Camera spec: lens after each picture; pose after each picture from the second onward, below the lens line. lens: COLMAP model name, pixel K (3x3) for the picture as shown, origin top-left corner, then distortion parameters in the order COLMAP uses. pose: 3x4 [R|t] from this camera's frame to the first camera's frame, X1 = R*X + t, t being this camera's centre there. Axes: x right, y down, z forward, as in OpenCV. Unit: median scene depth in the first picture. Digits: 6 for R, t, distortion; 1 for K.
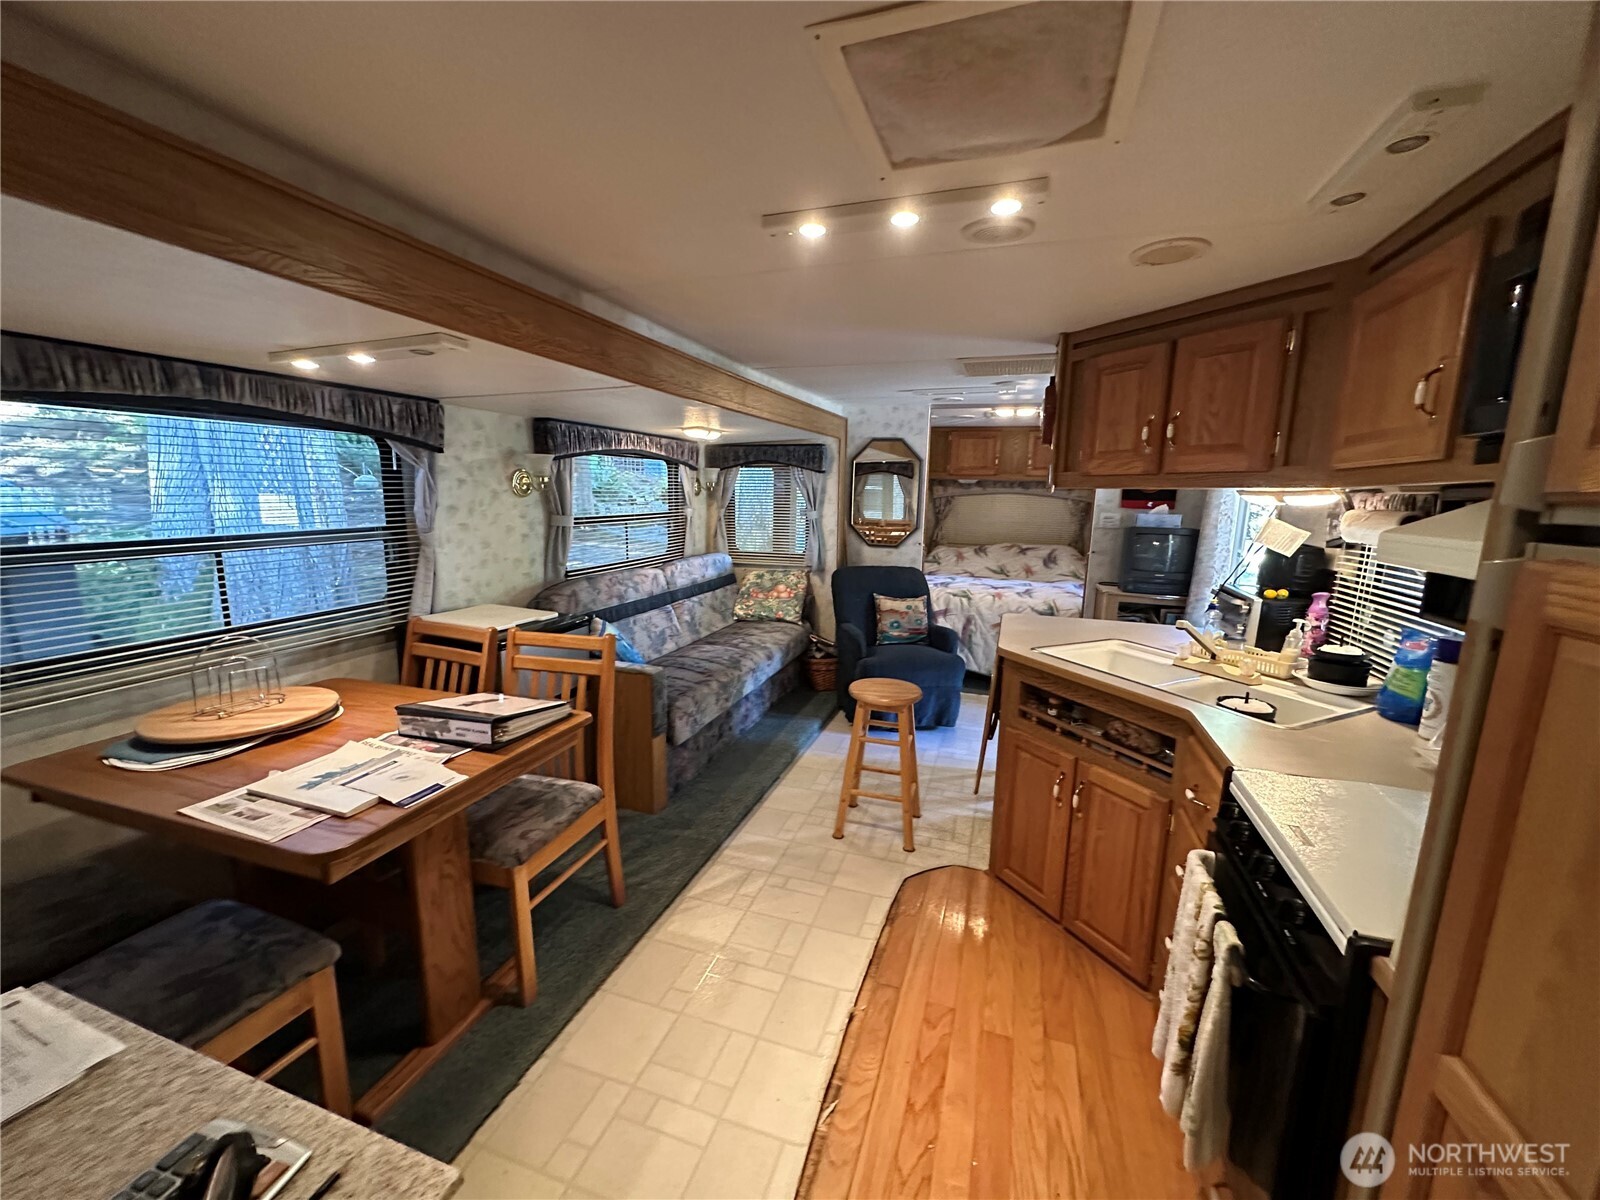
lens RADIAL K [[632.7, 0, 797.9], [0, 632.7, 603.8], [0, 0, 1]] dist [-0.015075, -0.000077]
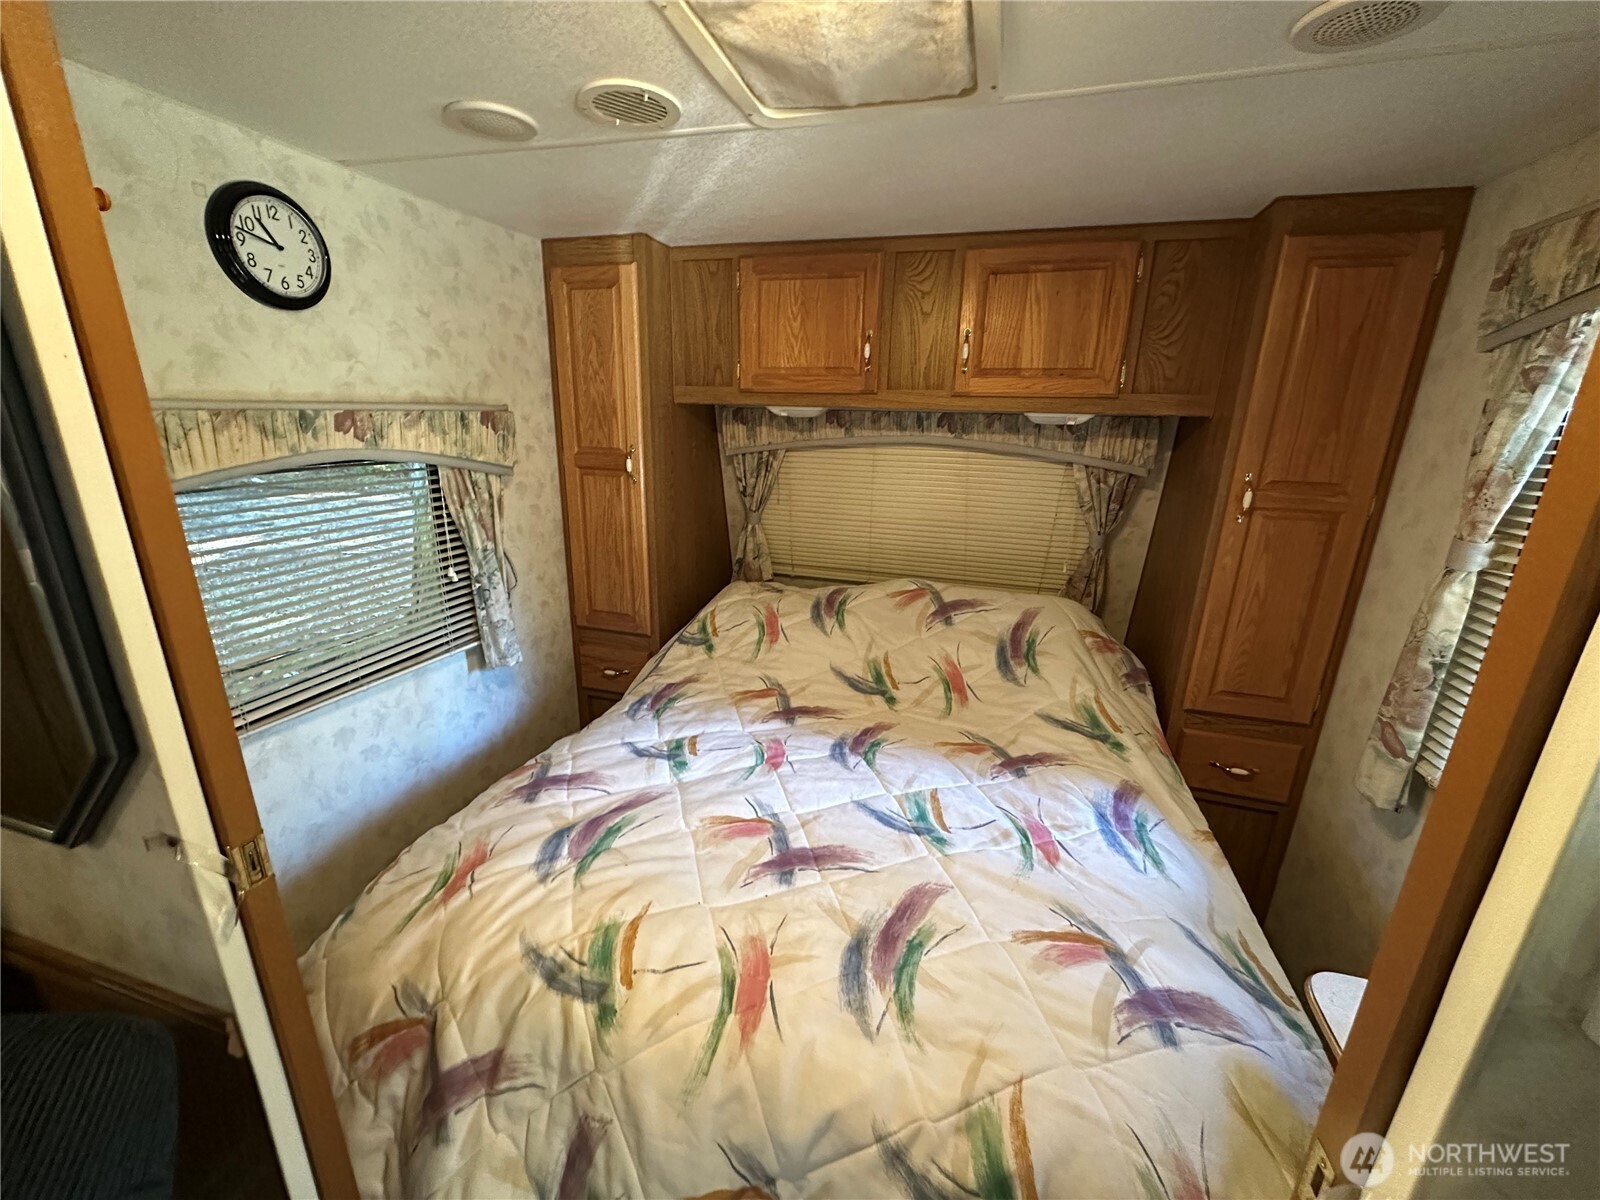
lens RADIAL K [[632.7, 0, 800.0], [0, 632.7, 601.0], [0, 0, 1]] dist [-0.015075, -0.000077]
pose [[0.999184, -0.007809, 0.039626, 0.353995], [0.003590, 0.994420, 0.105431, -0.173573], [-0.040228, -0.105203, 0.993637, 0.880708]]
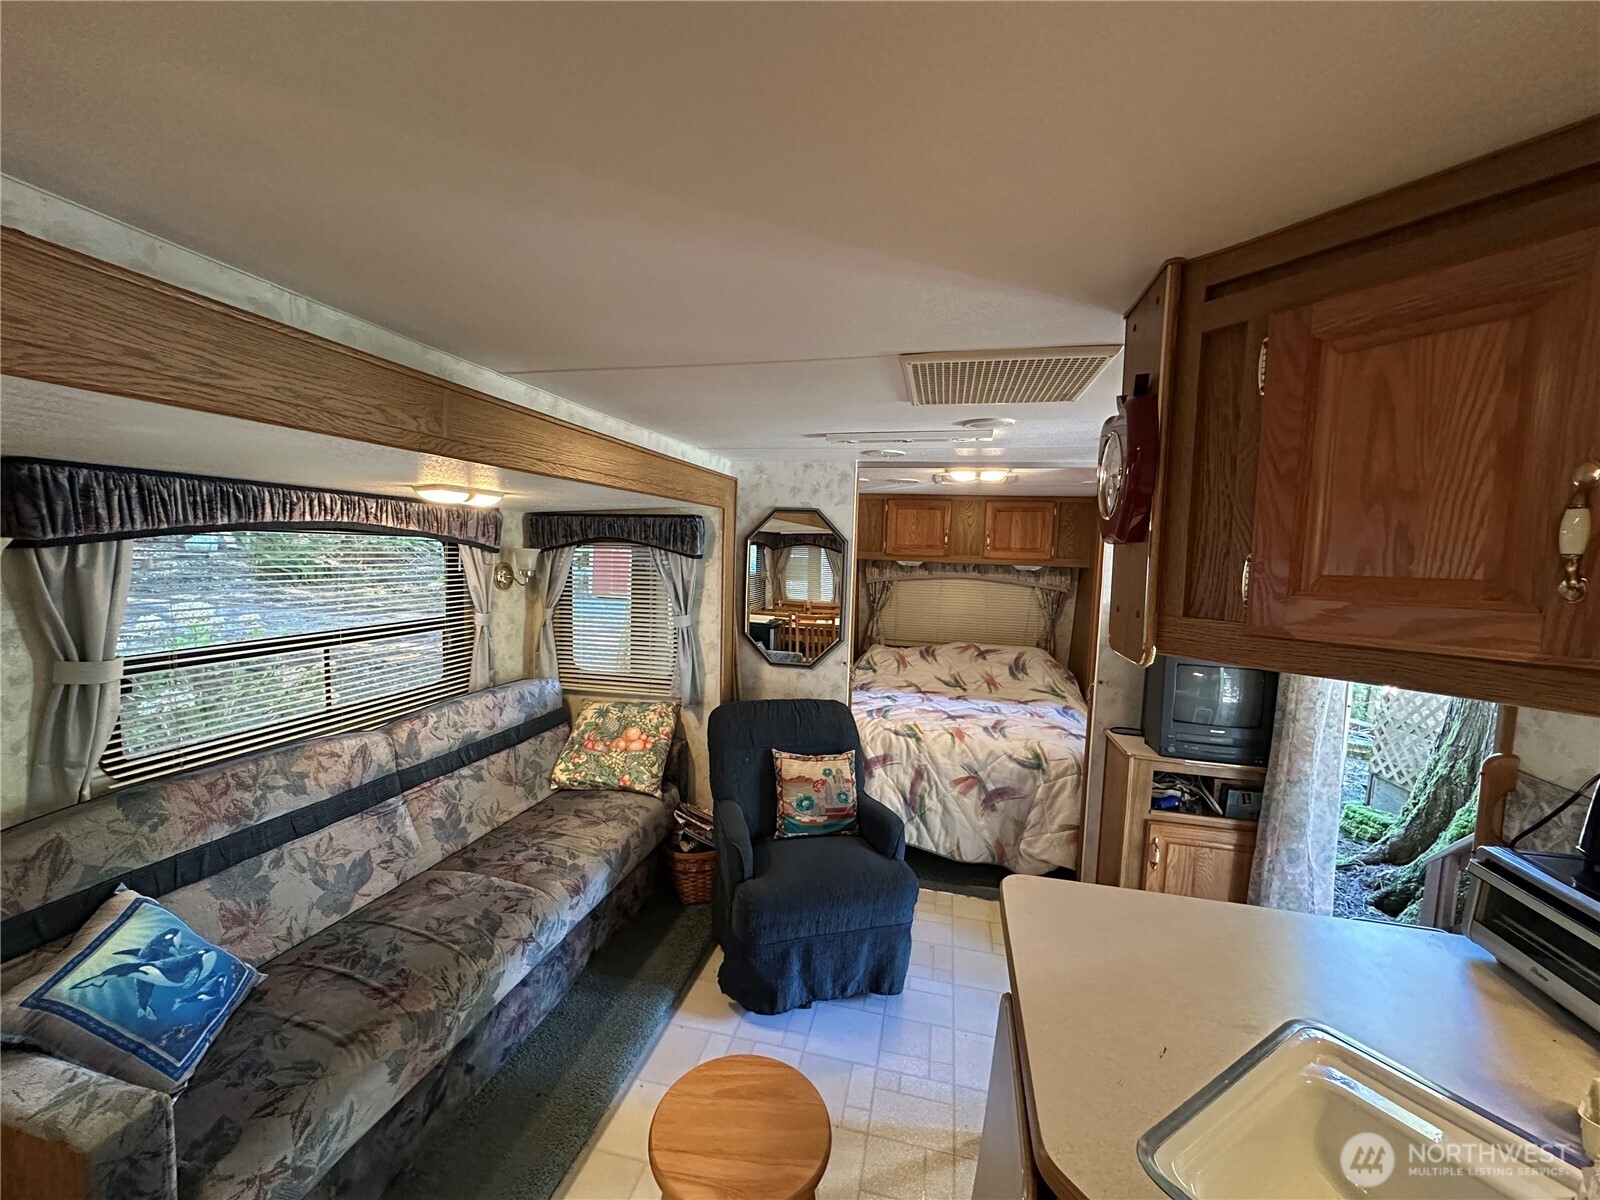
lens RADIAL K [[632.7, 0, 796.7], [0, 632.7, 600.5], [0, 0, 1]] dist [-0.015075, -0.000077]
pose [[0.995618, 0.006082, 0.093312, 0.081235], [0.003507, 0.994753, -0.102250, -0.096143], [-0.093444, 0.102129, 0.990373, 0.343760]]
